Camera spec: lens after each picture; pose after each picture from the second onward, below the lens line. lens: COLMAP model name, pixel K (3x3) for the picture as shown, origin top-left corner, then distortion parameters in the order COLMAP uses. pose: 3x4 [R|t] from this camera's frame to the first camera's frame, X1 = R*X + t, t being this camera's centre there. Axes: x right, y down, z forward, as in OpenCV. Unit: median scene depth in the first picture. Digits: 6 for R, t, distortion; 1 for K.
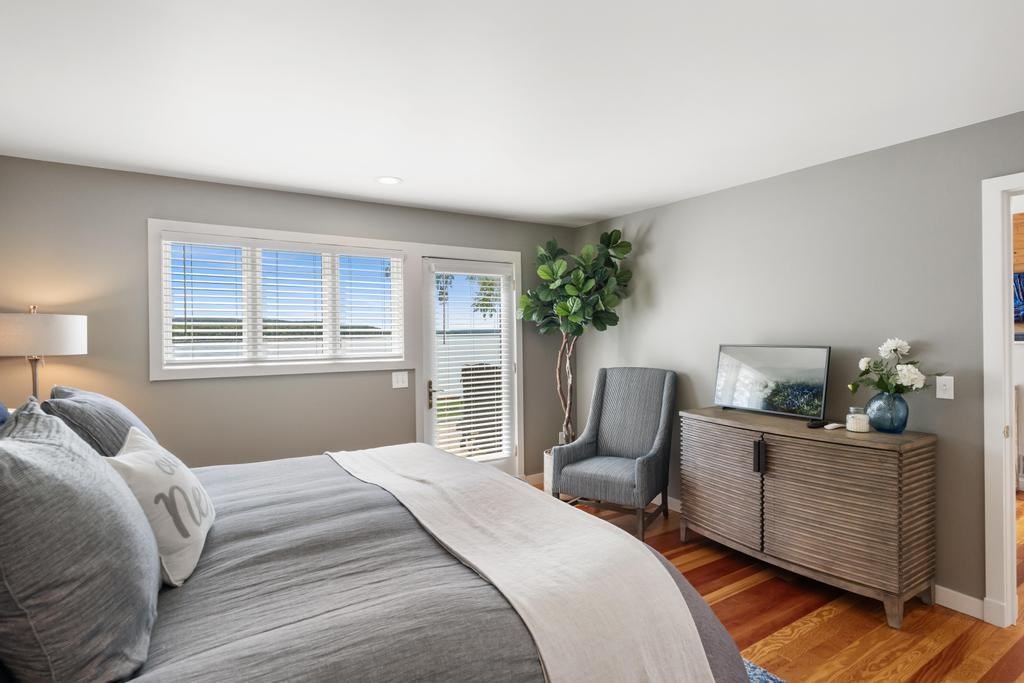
lens RADIAL K [[519.5, 0, 512.3], [0, 519.5, 336.5], [0, 0, 1]] dist [0.000195, 0.000273]
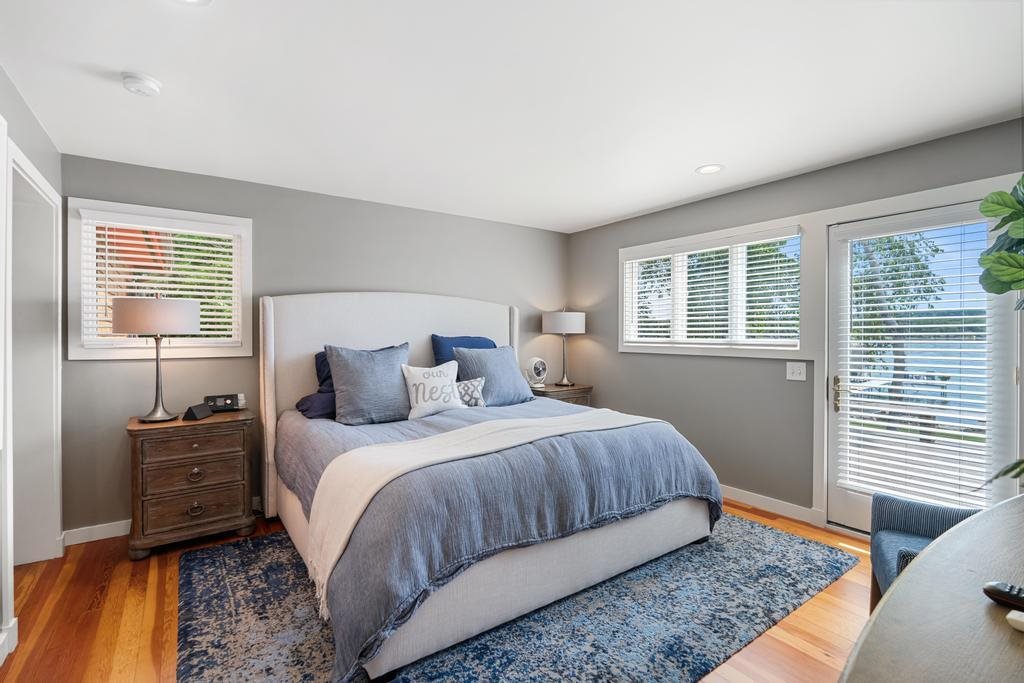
lens RADIAL K [[473.4, 0, 513.6], [0, 473.4, 340.5], [0, 0, 1]] dist [-0.003221, -0.000125]
pose [[0.053760, 0.018327, -0.998386, 0.566809], [-0.017140, 0.999701, 0.017428, 0.024775], [0.998407, 0.016175, 0.054058, 0.473175]]
